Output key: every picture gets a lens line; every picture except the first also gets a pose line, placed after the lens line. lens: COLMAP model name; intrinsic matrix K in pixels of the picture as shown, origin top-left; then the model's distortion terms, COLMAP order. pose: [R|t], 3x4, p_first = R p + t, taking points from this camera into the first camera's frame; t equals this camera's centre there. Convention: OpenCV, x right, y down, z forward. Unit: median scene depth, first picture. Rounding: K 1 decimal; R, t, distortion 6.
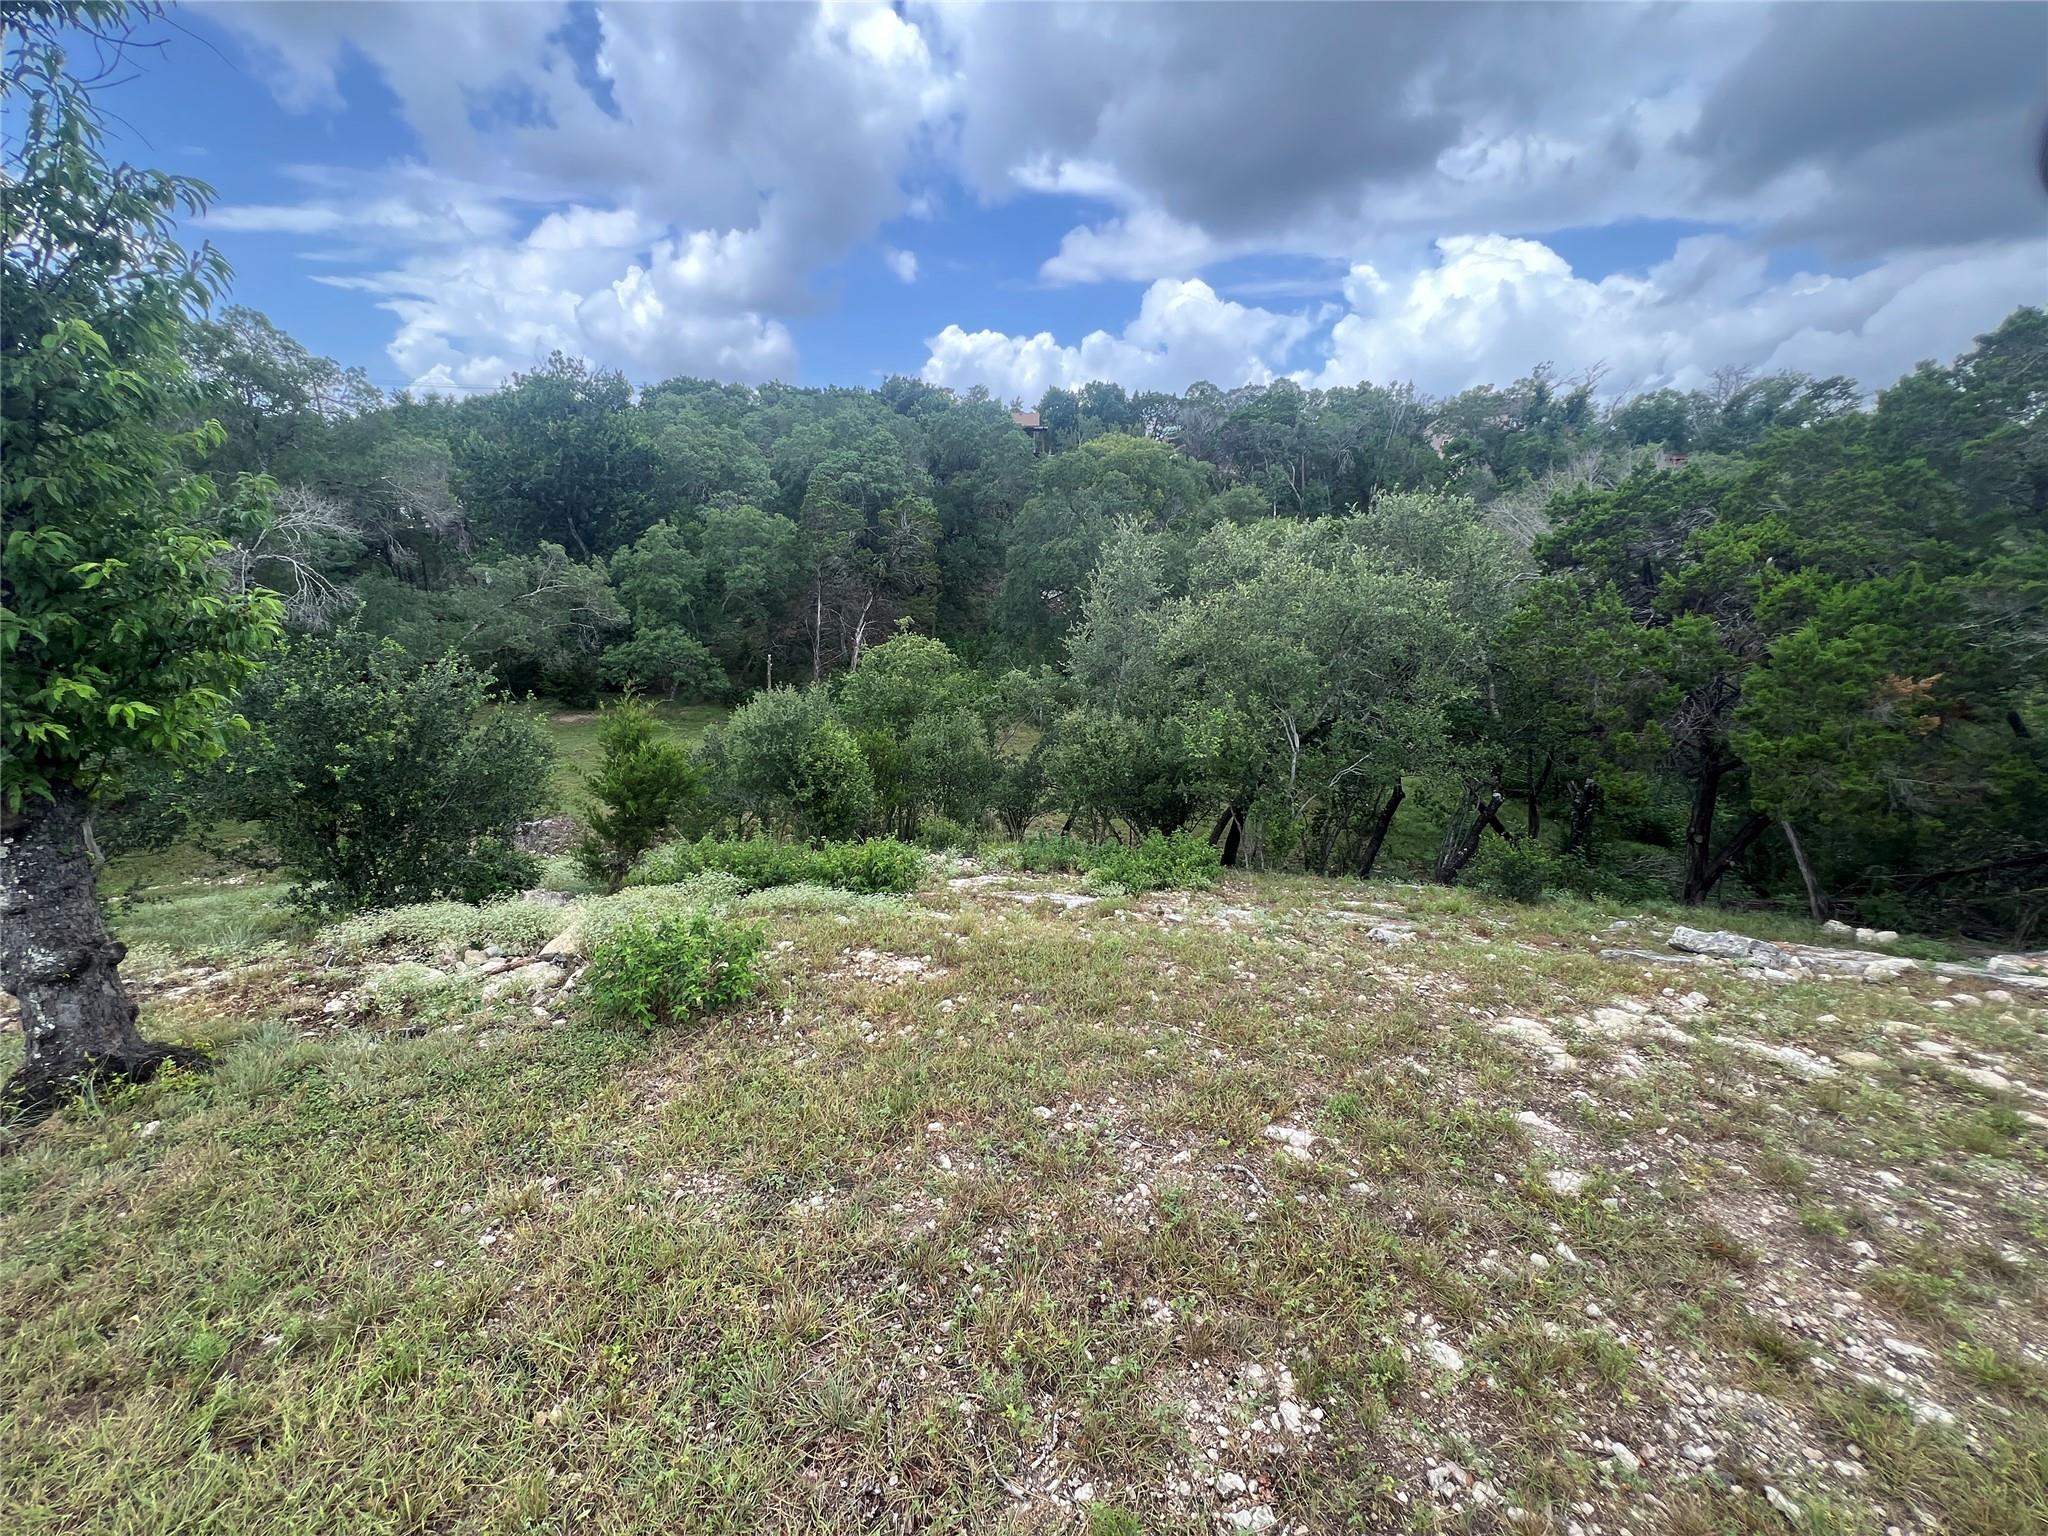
lens RADIAL K [[809.2, 0, 1012.9], [0, 809.2, 761.2], [0, 0, 1]] dist [-0.003412, 0.000857]
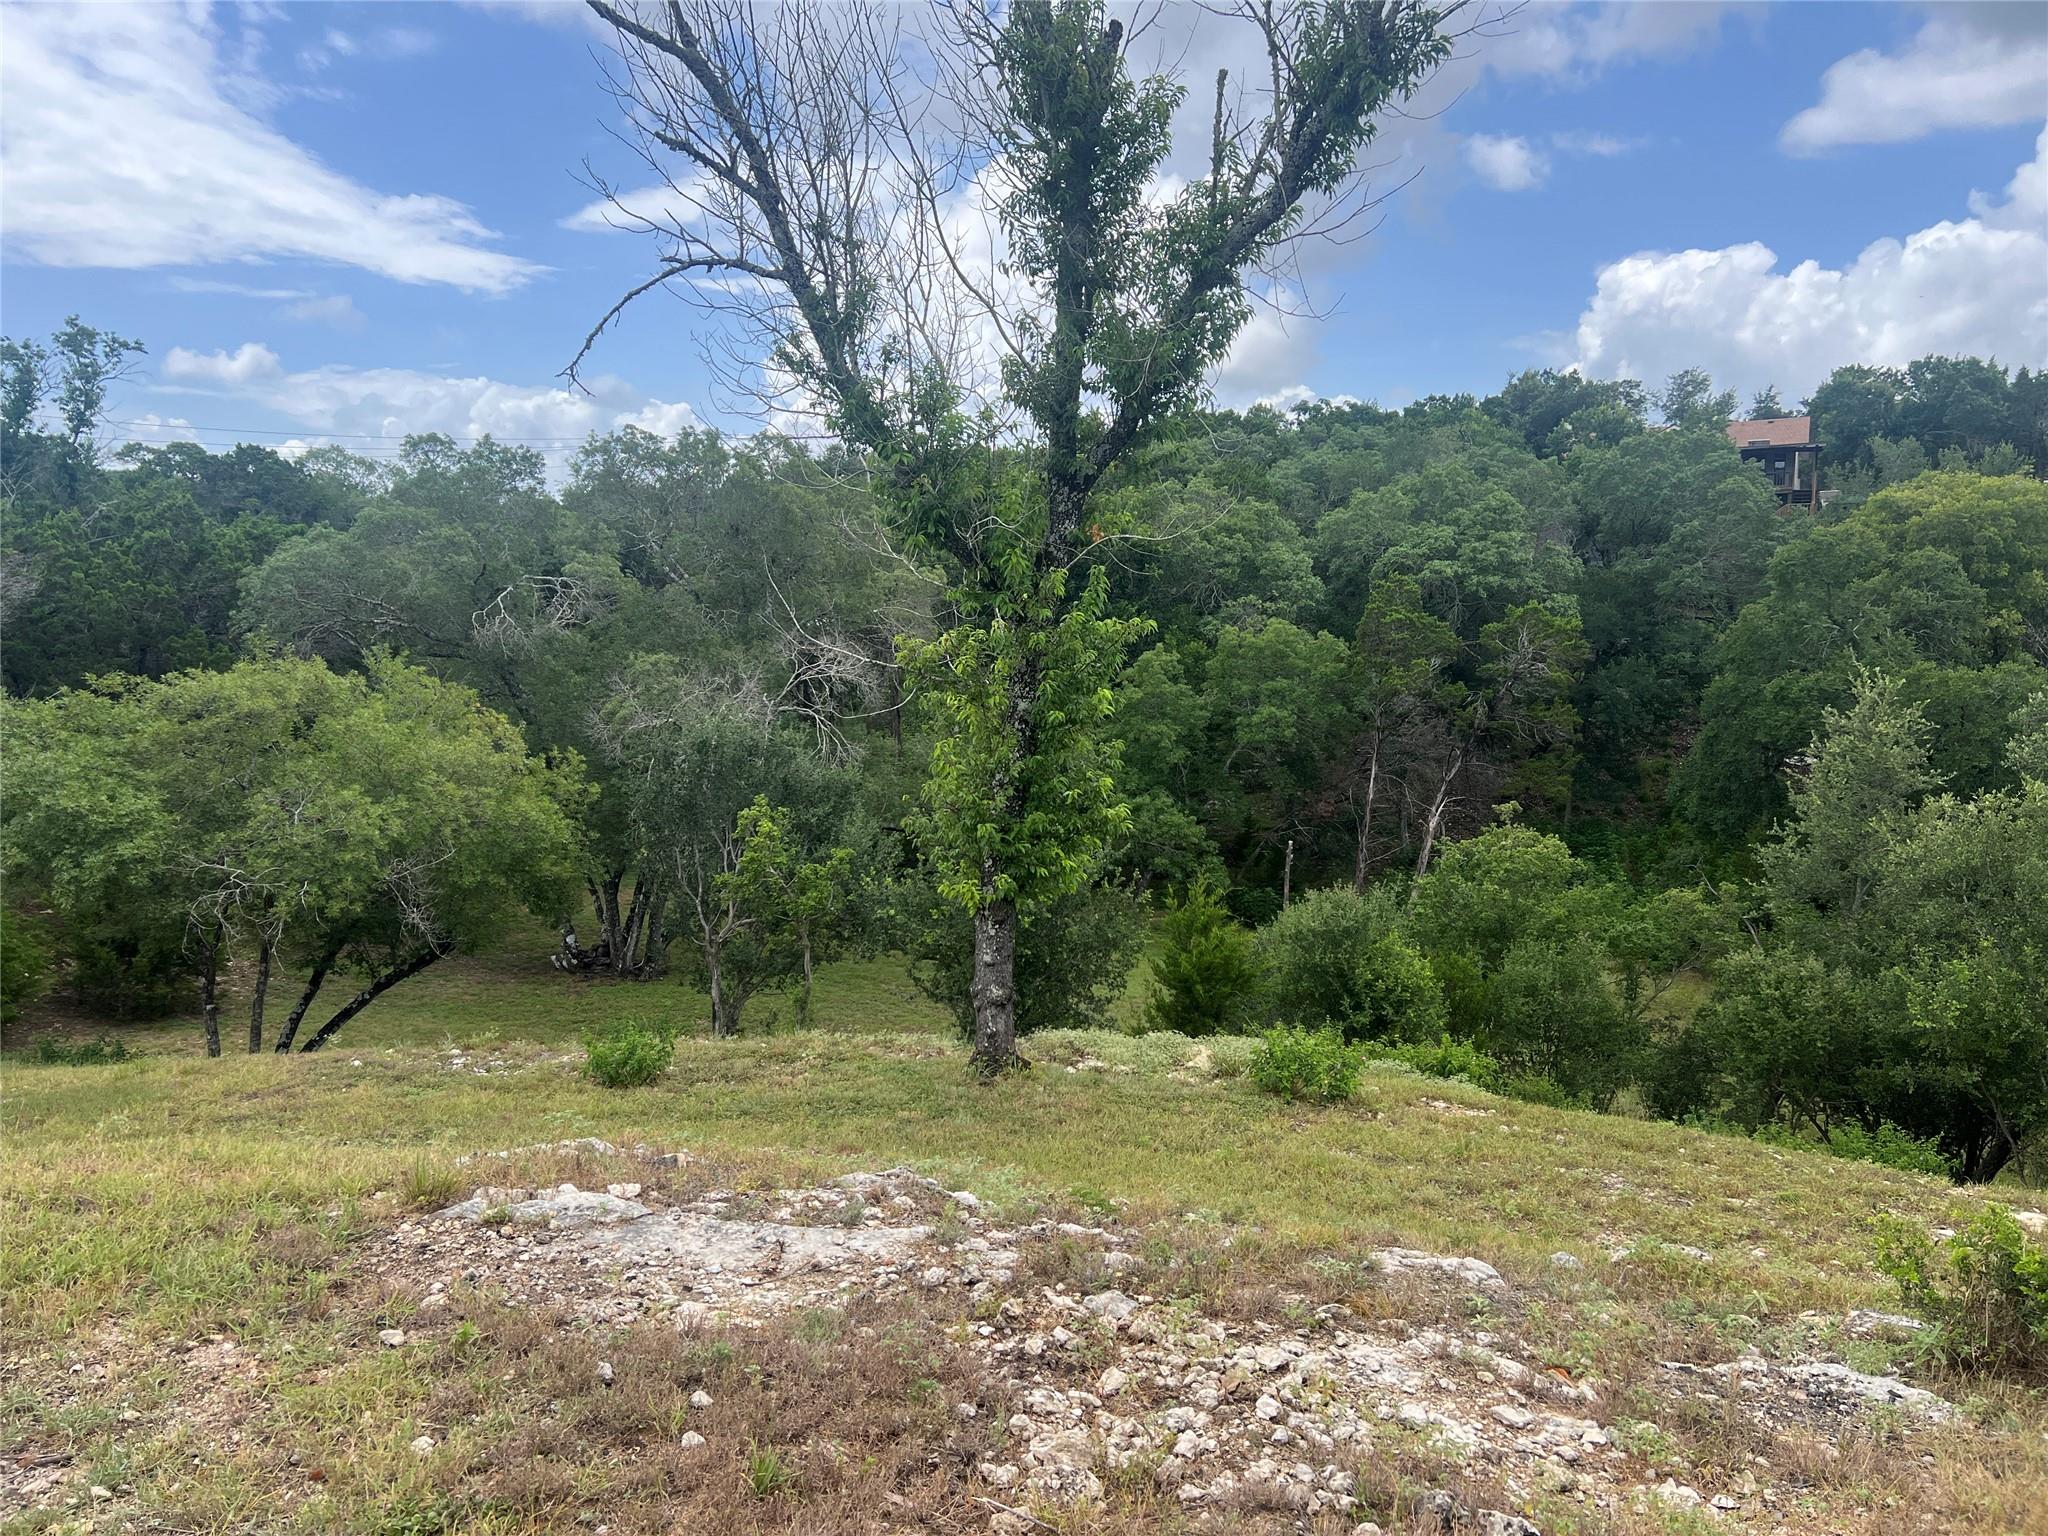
lens RADIAL K [[1519.6, 0, 1011.0], [0, 1519.6, 791.9], [0, 0, 1]] dist [0.056081, -0.061714]
pose [[0.898301, 0.041217, -0.437443, 0.073427], [-0.112240, 0.984085, -0.137765, 0.055267], [0.424803, 0.172853, 0.888631, -0.455675]]
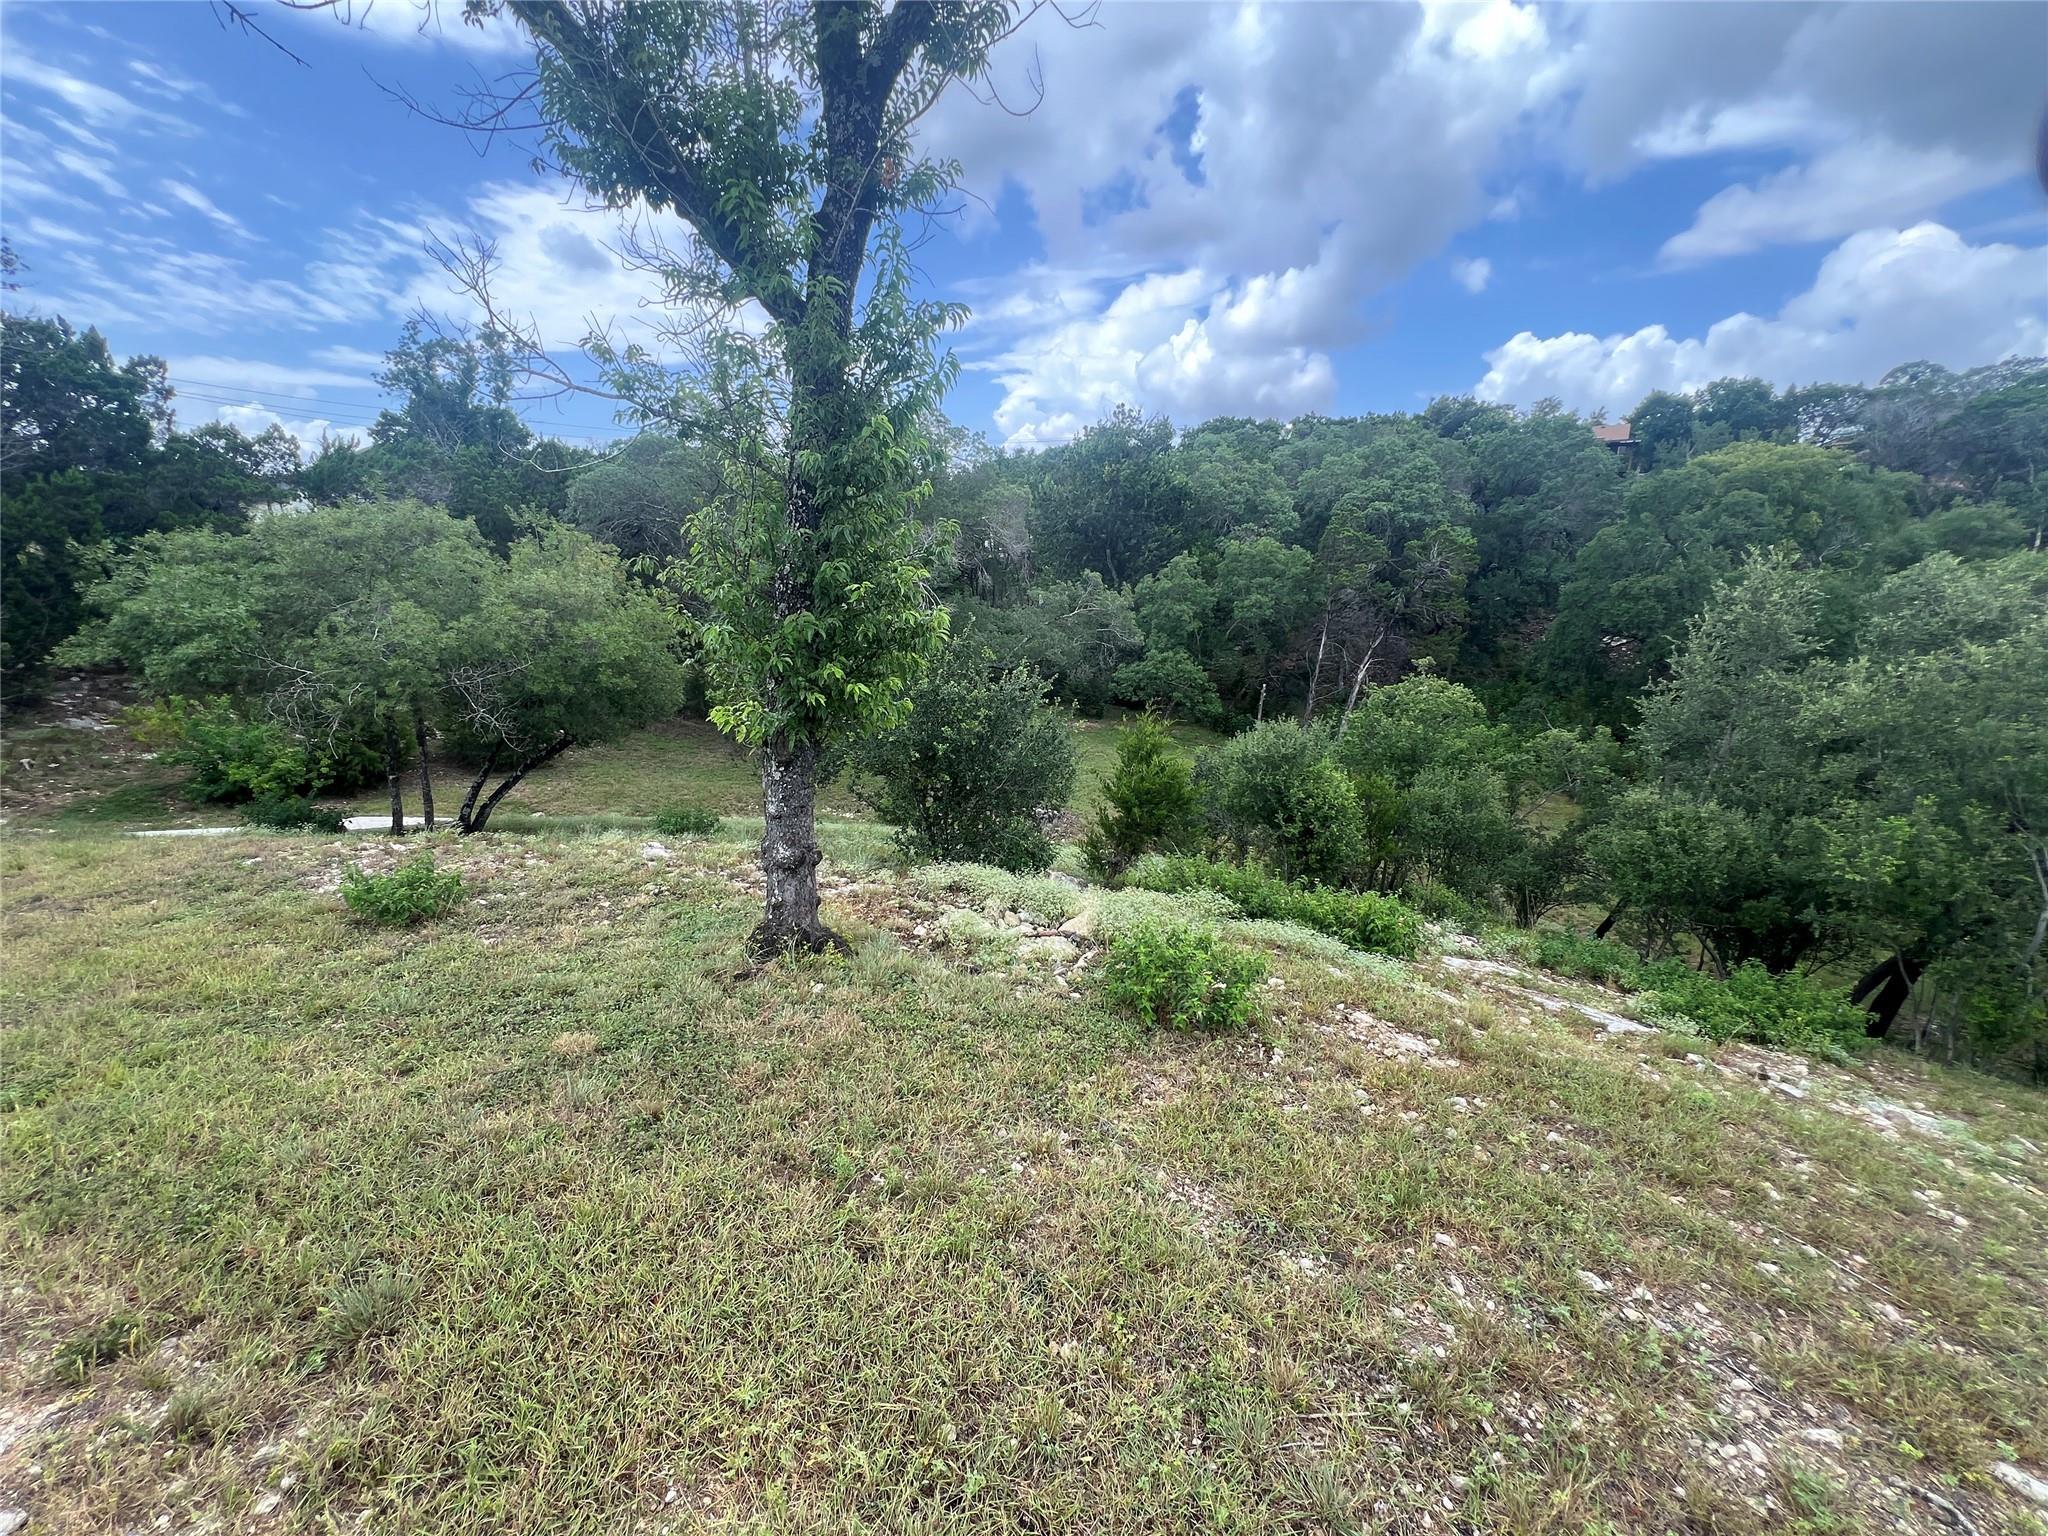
lens RADIAL K [[809.2, 0, 1024.2], [0, 809.2, 765.0], [0, 0, 1]] dist [-0.003412, 0.000857]
pose [[0.838184, 0.140345, -0.527021, -0.019042], [-0.156816, 0.987535, 0.013576, 0.000331], [0.522357, 0.071266, 0.849744, -0.005057]]
